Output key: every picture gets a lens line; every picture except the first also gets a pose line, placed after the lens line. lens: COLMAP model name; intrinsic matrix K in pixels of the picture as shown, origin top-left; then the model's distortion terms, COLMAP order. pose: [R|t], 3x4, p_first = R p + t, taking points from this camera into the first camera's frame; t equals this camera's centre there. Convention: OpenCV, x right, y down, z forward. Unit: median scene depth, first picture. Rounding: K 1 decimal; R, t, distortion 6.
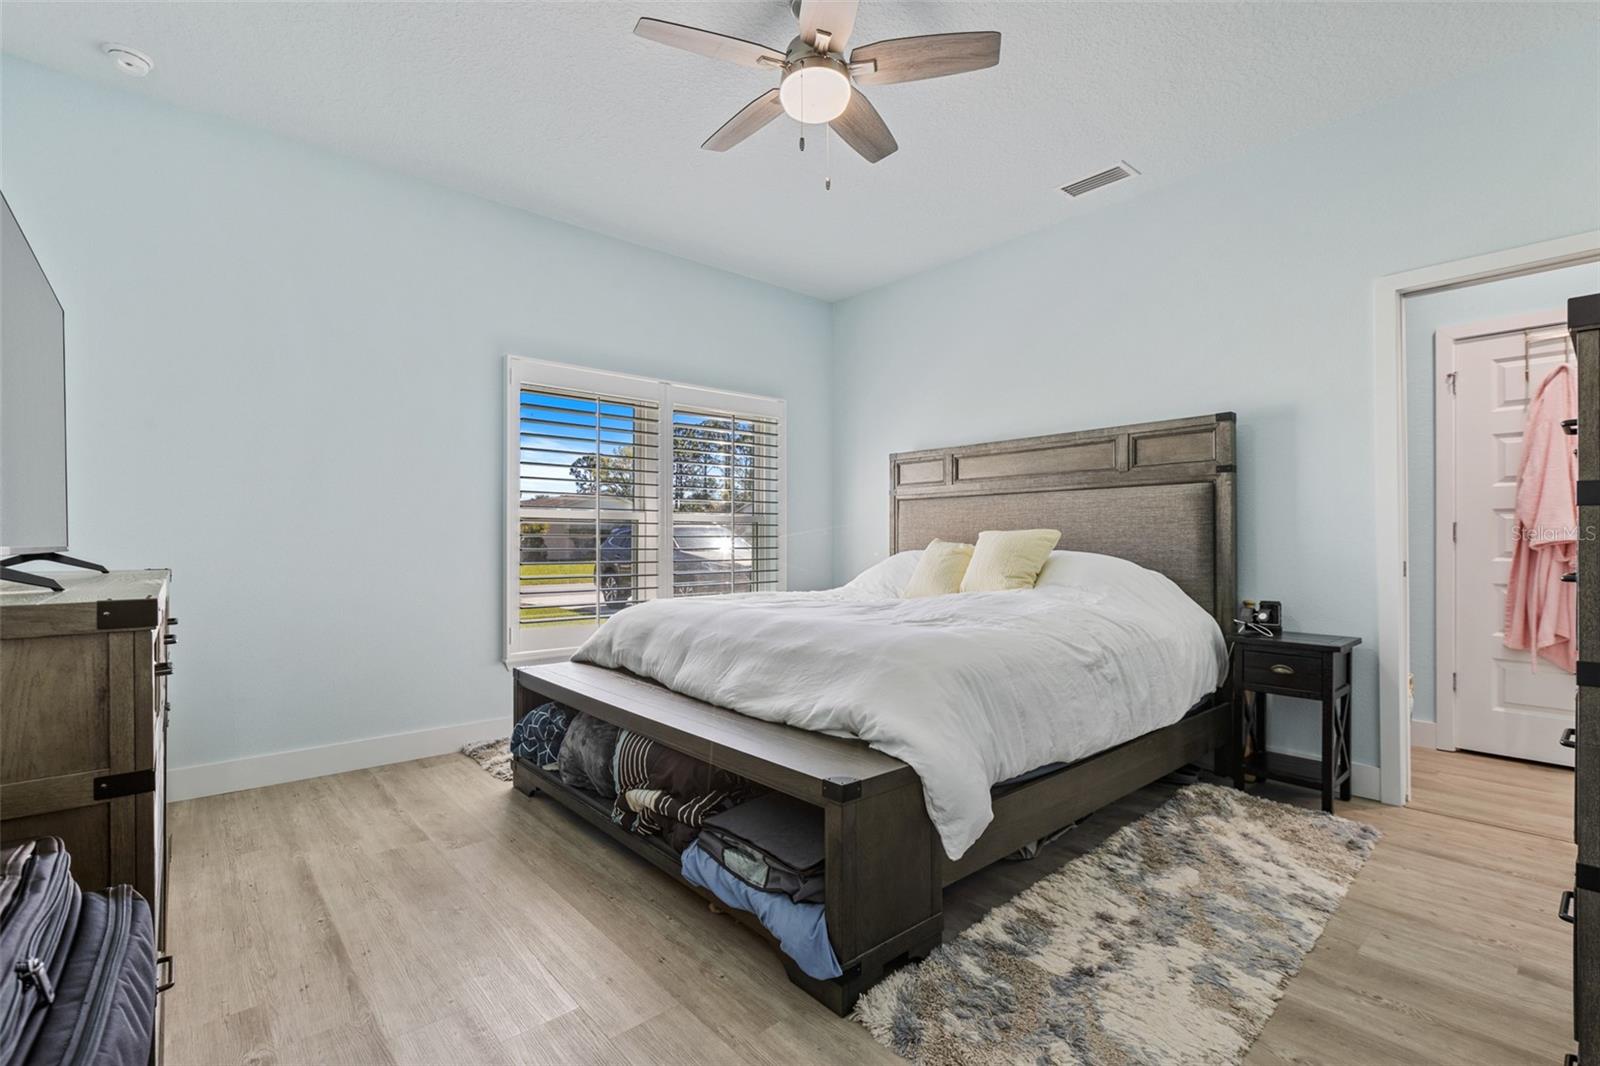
lens RADIAL K [[725.3, 0, 807.0], [0, 725.3, 536.4], [0, 0, 1]] dist [-0.000531, 0.000015]
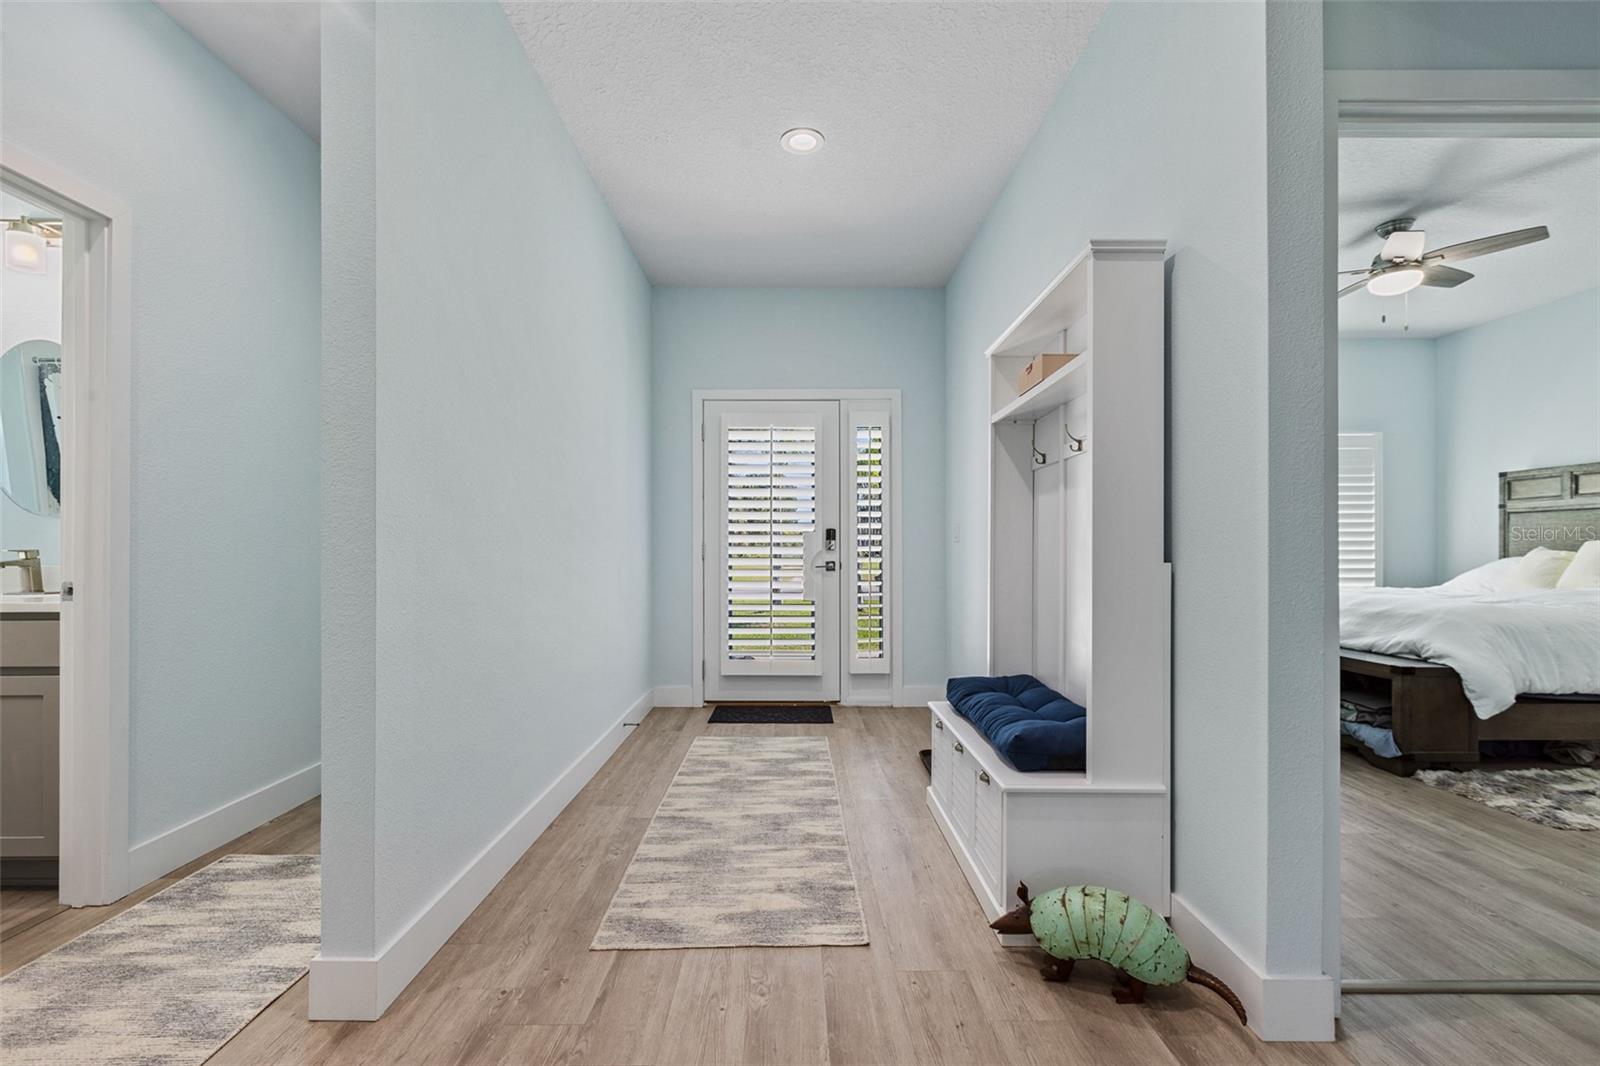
lens RADIAL K [[725.3, 0, 791.6], [0, 725.3, 548.0], [0, 0, 1]] dist [-0.000531, 0.000015]
pose [[0.743164, -0.000691, -0.669109, 0.071113], [0.005552, 0.999971, 0.005134, -0.009525], [0.669087, -0.007531, 0.743146, -0.872191]]
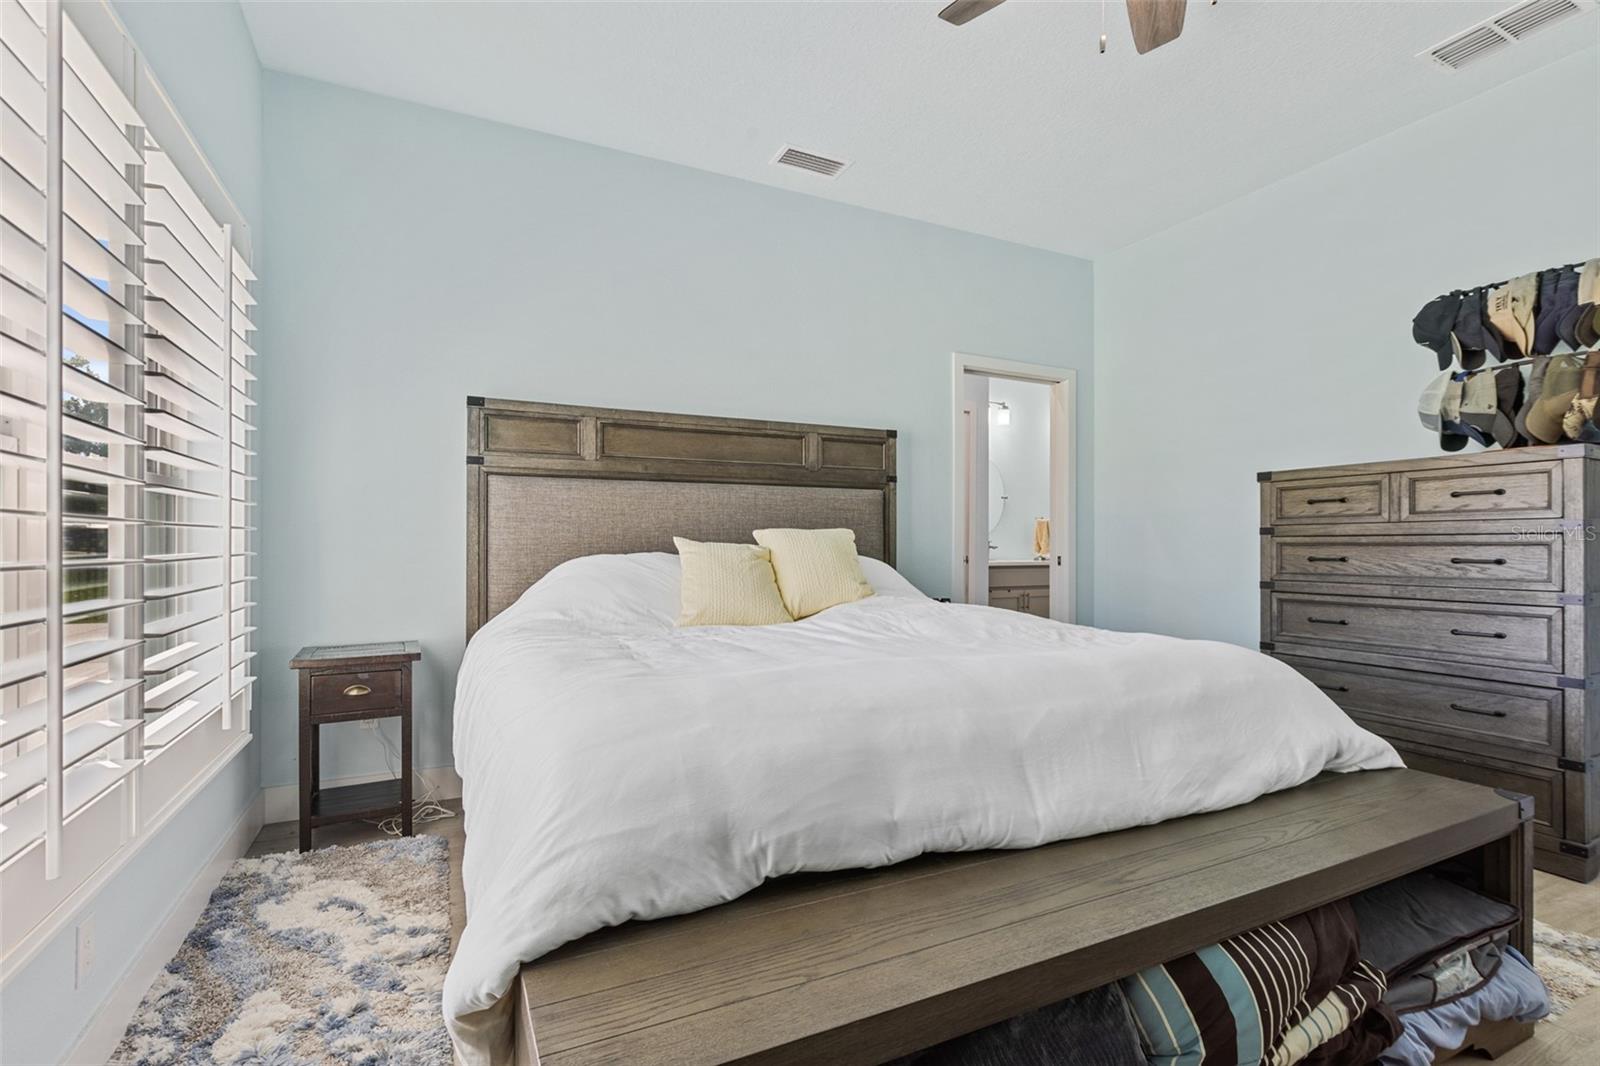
lens RADIAL K [[725.3, 0, 811.2], [0, 725.3, 534.7], [0, 0, 1]] dist [-0.000531, 0.000015]
pose [[0.241169, 0.024182, 0.970182, -0.552046], [0.003988, 0.999656, -0.025908, 0.022395], [-0.970475, 0.010117, 0.240989, 0.845895]]
